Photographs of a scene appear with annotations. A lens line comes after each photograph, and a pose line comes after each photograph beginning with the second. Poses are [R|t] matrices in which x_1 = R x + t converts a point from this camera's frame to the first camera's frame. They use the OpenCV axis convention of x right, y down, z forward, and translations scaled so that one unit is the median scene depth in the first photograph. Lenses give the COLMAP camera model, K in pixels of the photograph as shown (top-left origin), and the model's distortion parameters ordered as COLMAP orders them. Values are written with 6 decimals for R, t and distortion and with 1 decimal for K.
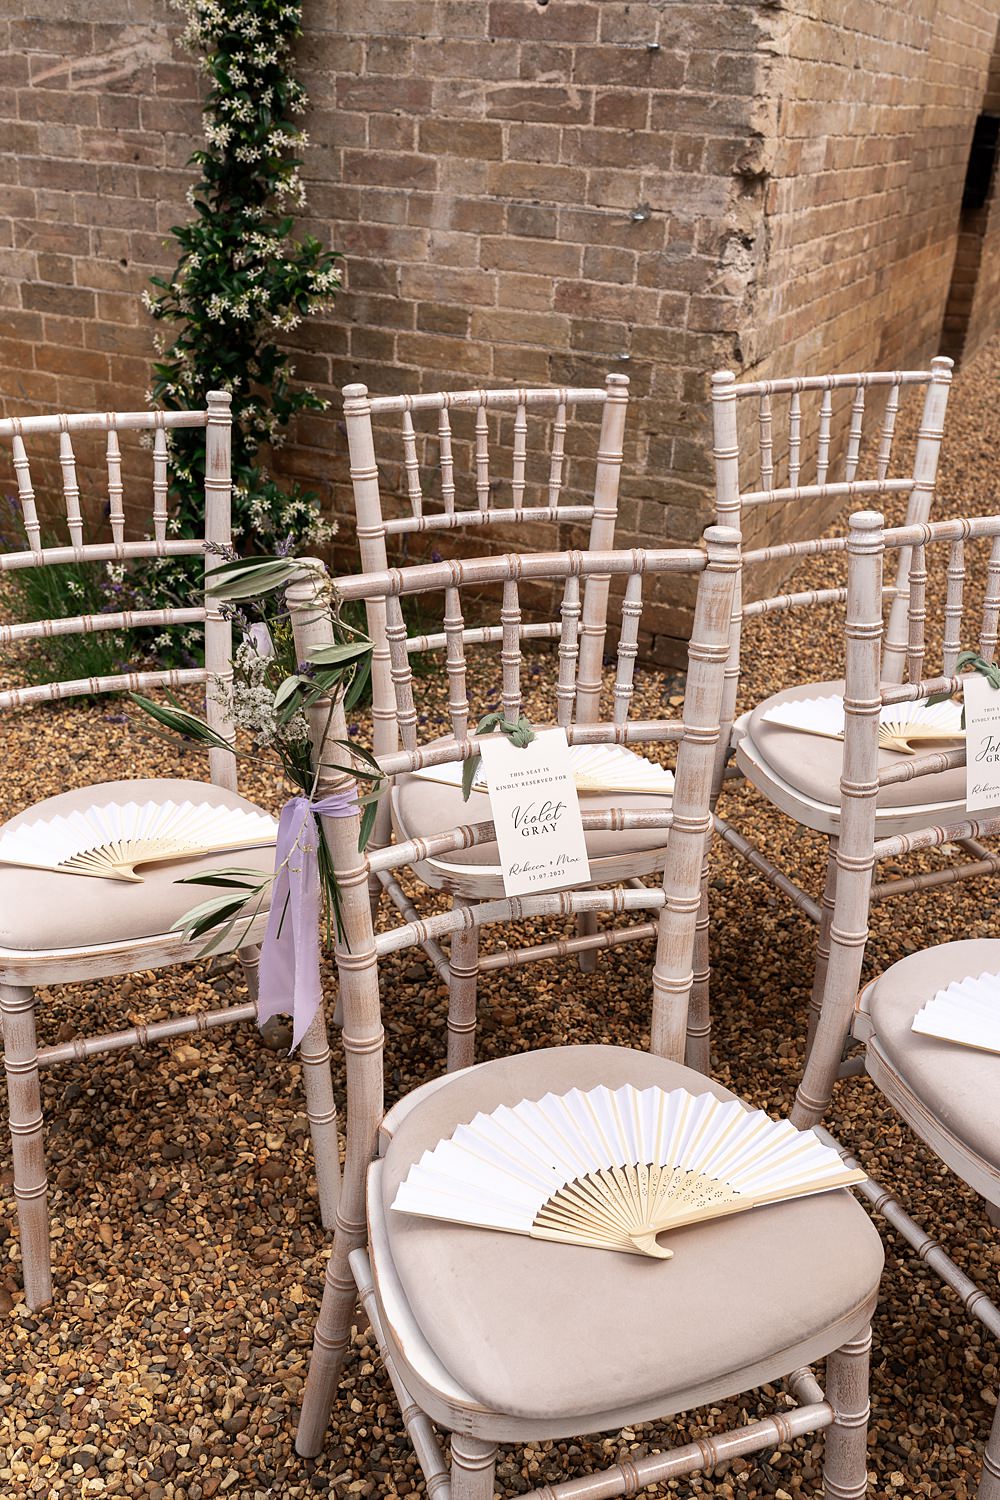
lens RADIAL K [[1500.8, 0, 498.0], [0, 1500.8, 745.1], [0, 0, 1]] dist [0.013986, -0.010866]
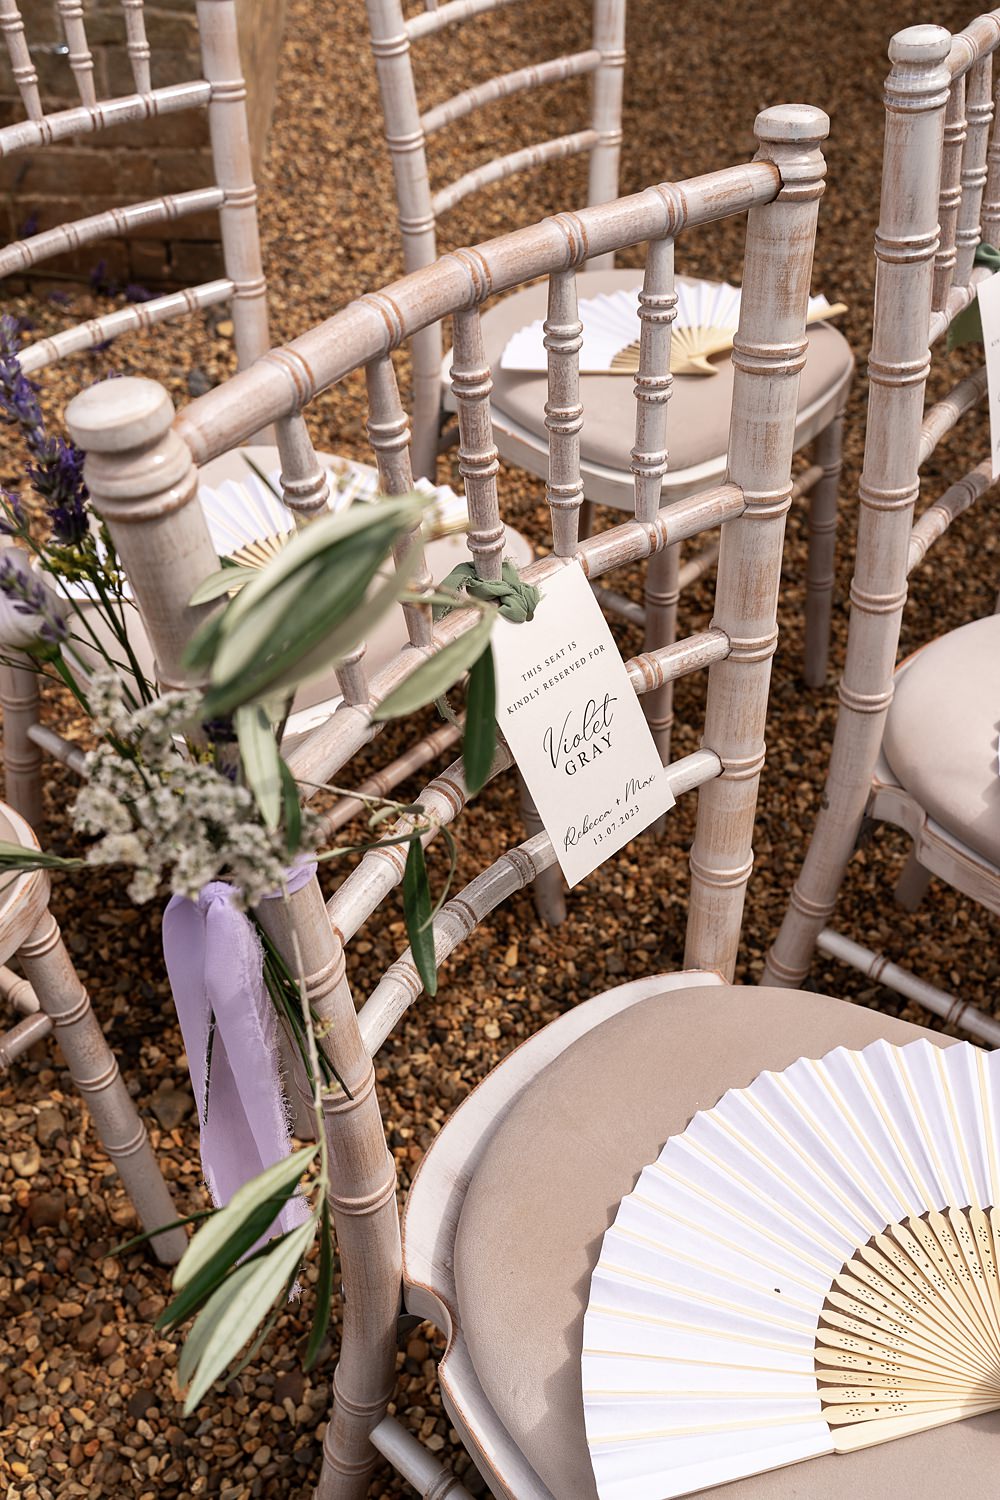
lens RADIAL K [[1464.0, 0, 500.0], [0, 1464.0, 750.0], [0, 0, 1]] dist [0.065140, -0.089214]
pose [[0.887946, -0.314801, 0.335338, -0.138510], [0.198457, 0.919945, 0.338108, -0.102160], [-0.414929, -0.233671, 0.879336, 0.410031]]
